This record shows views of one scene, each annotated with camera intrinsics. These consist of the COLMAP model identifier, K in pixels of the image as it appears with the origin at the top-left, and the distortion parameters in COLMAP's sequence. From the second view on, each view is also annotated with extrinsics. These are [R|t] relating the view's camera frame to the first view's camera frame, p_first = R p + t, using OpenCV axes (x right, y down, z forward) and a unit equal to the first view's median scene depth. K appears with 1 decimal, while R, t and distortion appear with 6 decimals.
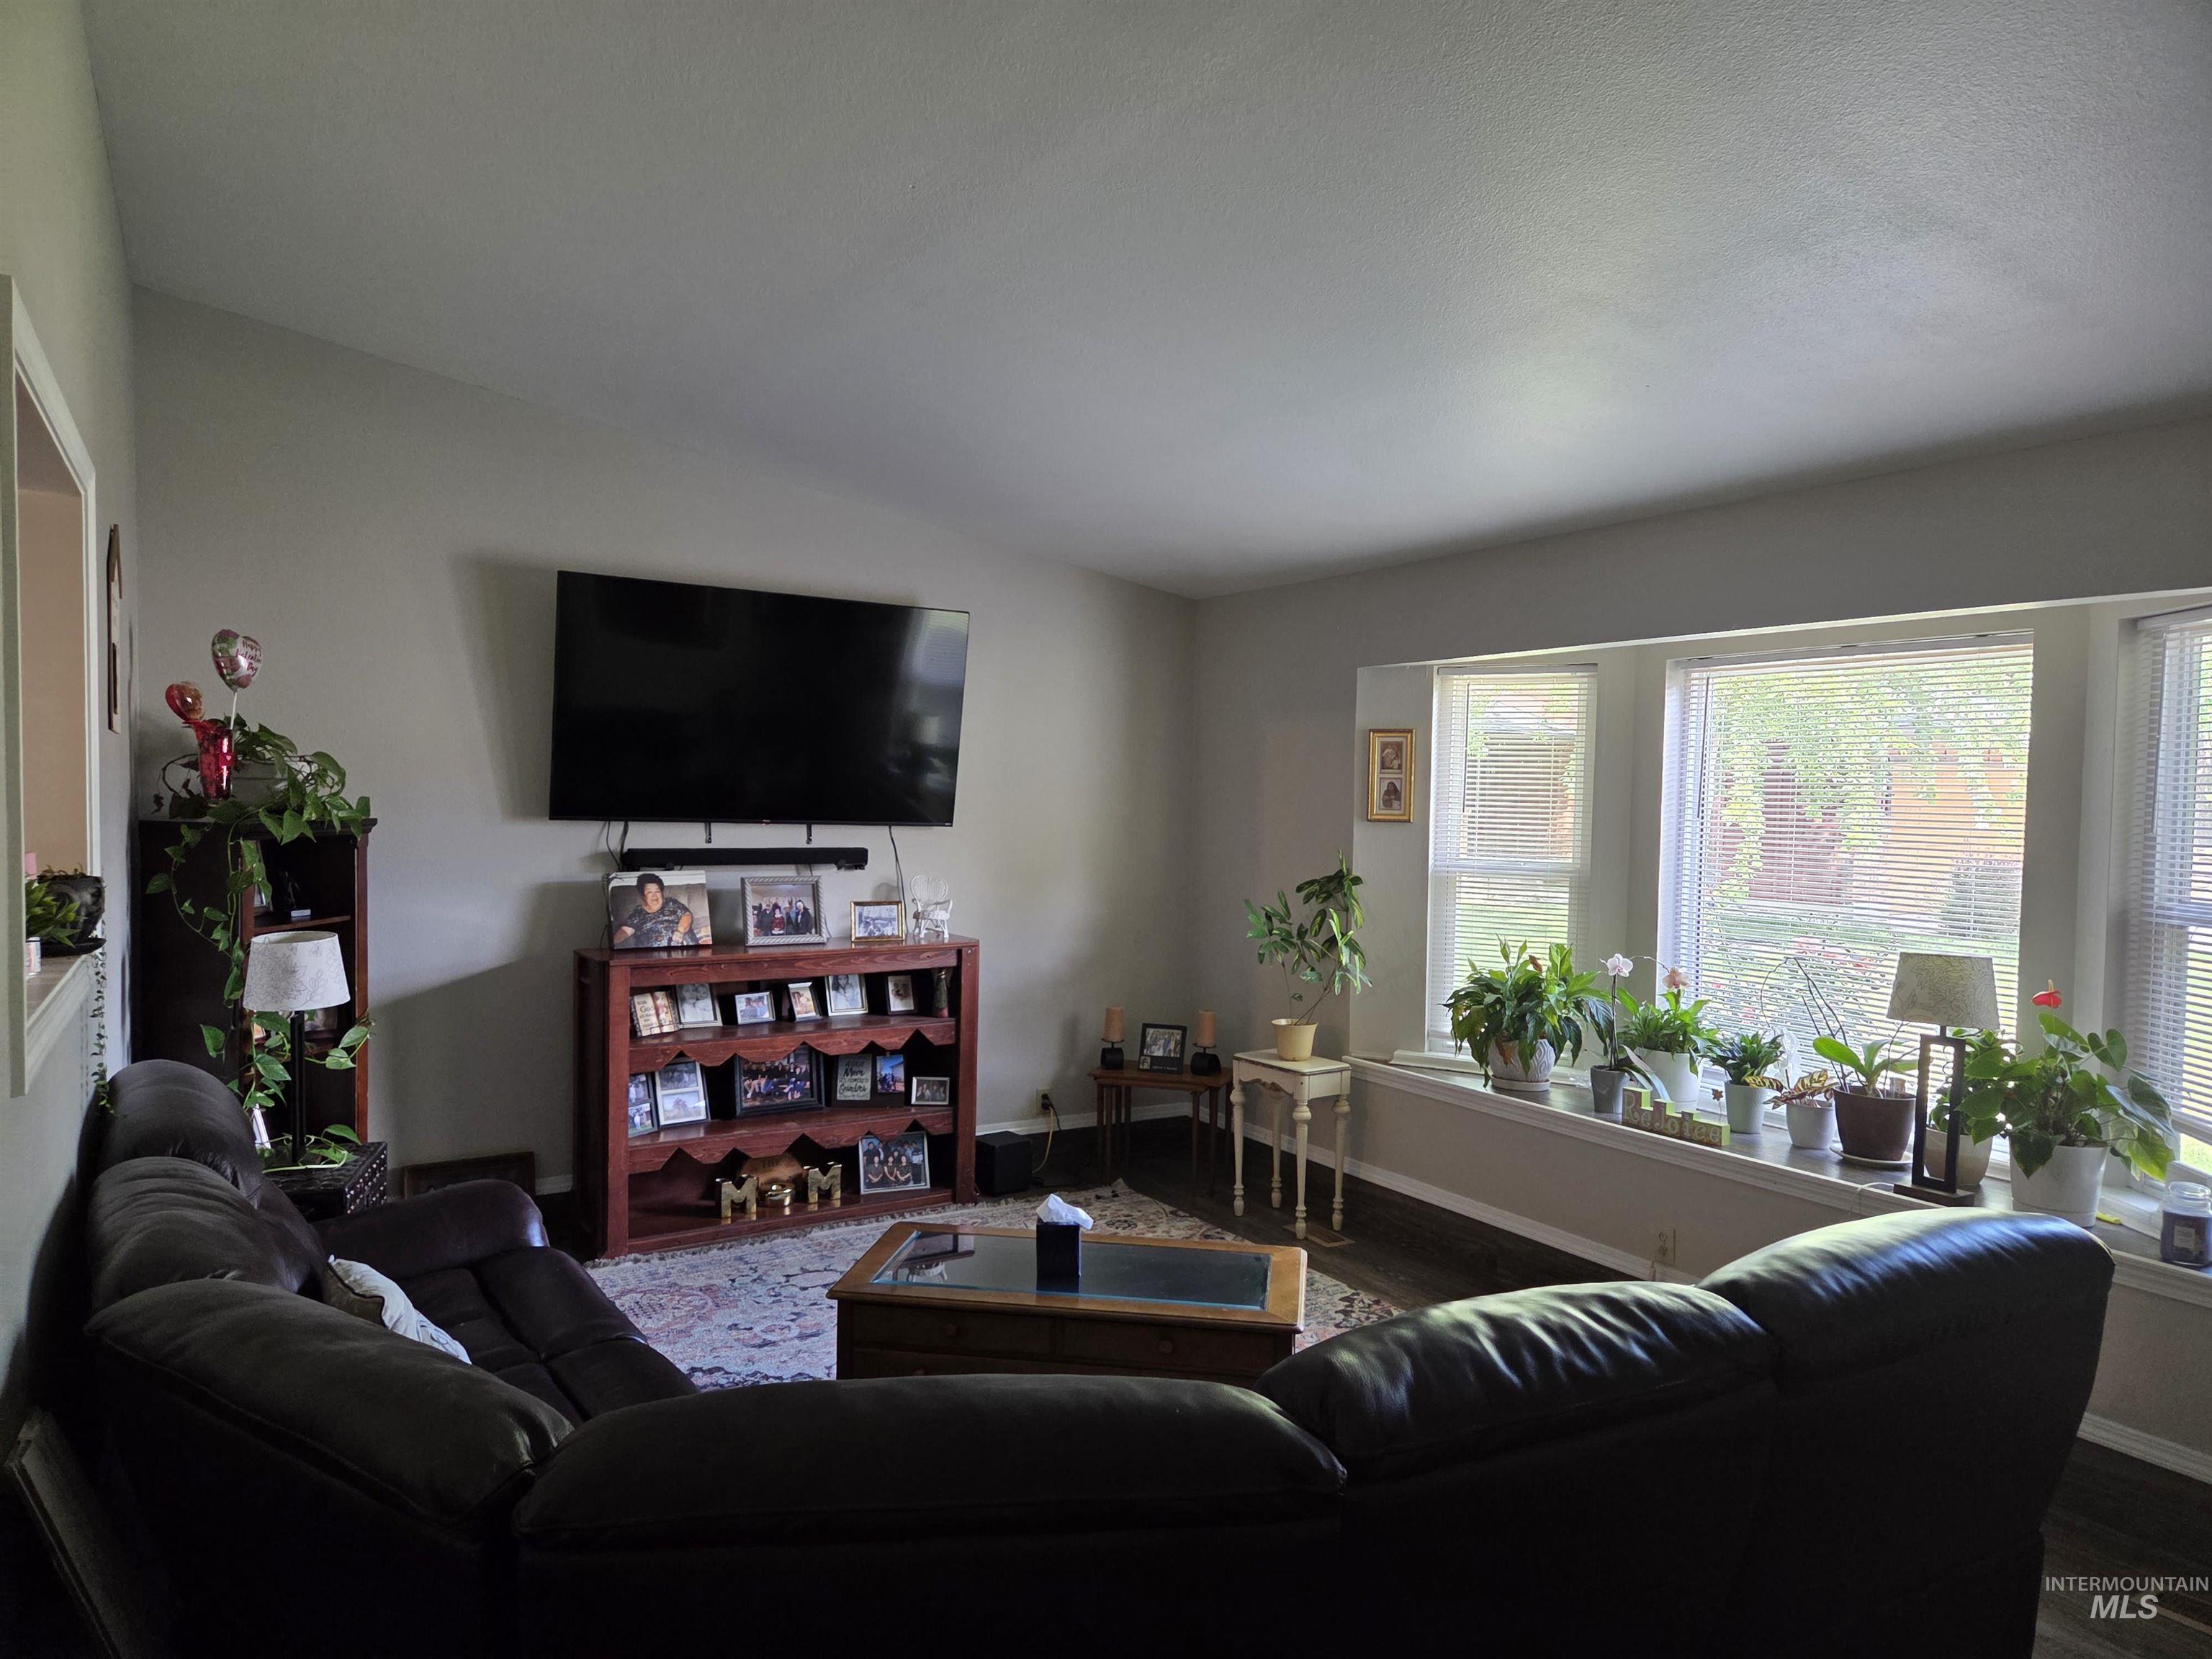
lens RADIAL K [[1488.0, 0, 1093.4], [0, 1488.0, 845.7], [0, 0, 1]] dist [0.071399, -0.056387]
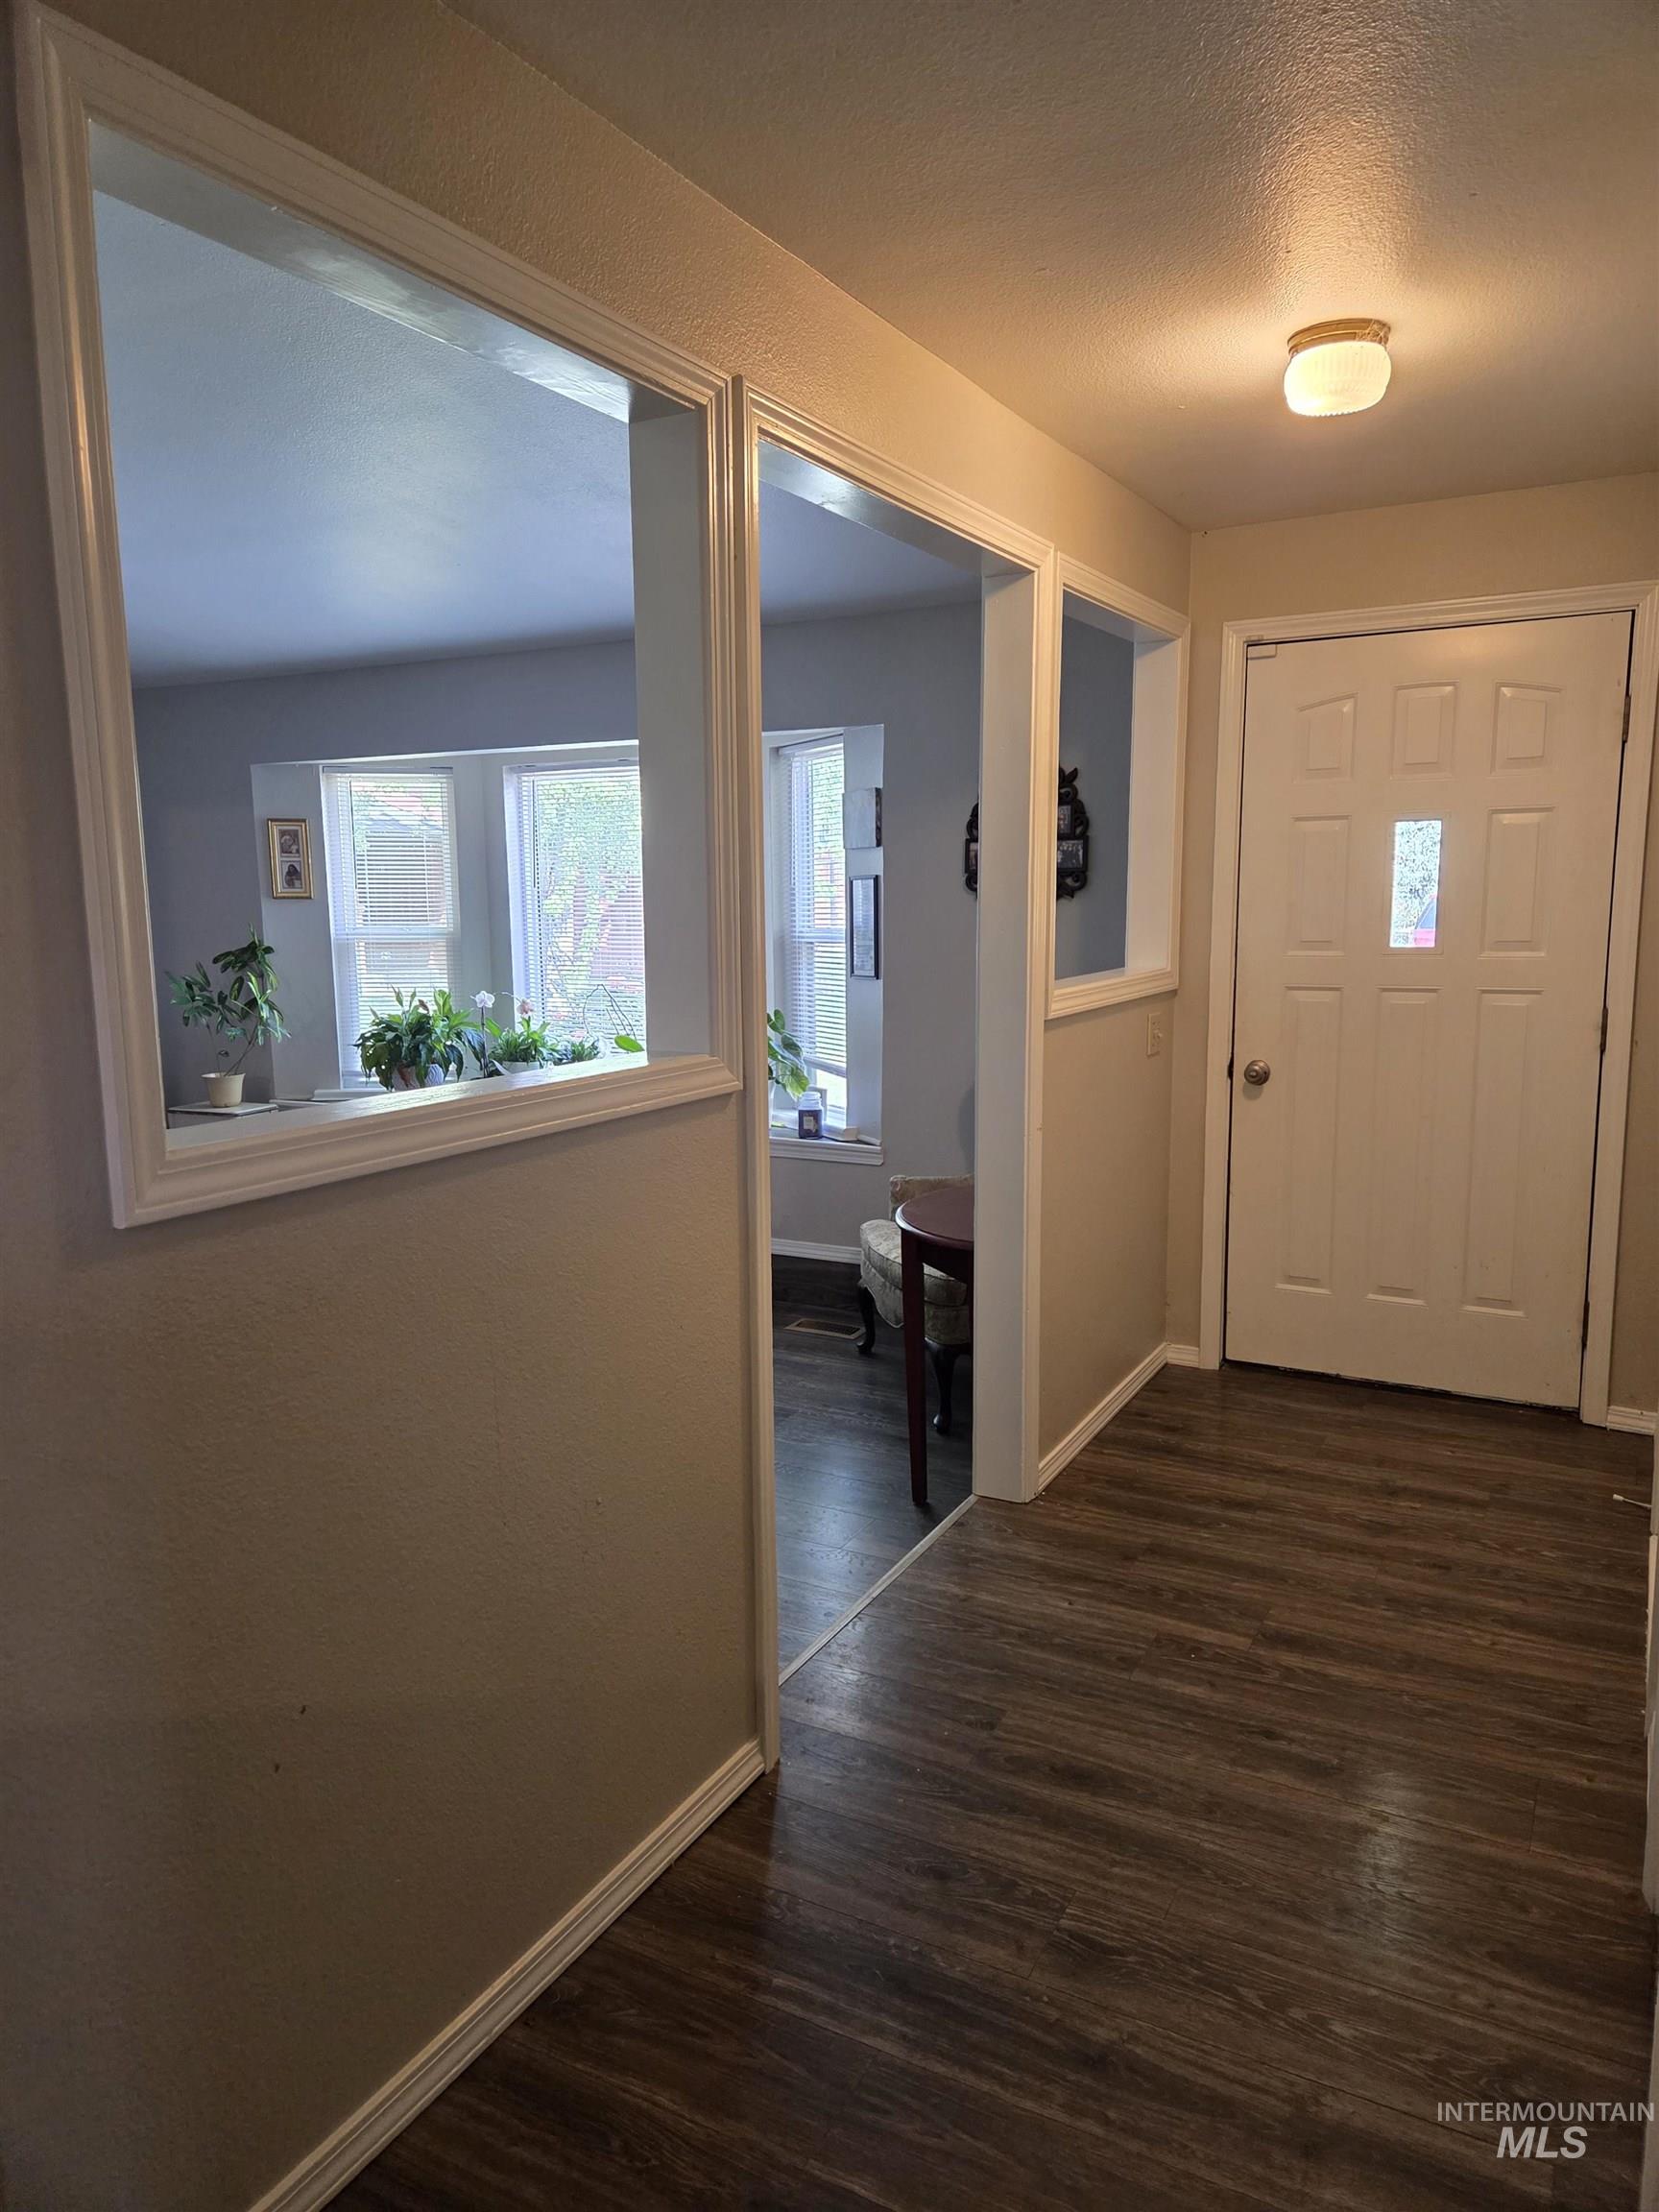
lens RADIAL K [[1488.0, 0, 837.4], [0, 1488.0, 1126.6], [0, 0, 1]] dist [0.071399, -0.056387]
pose [[0.851174, -0.103320, 0.514615, -0.071367], [0.043869, 0.991008, 0.126405, 0.033846], [-0.523048, -0.085017, 0.848053, -0.273162]]
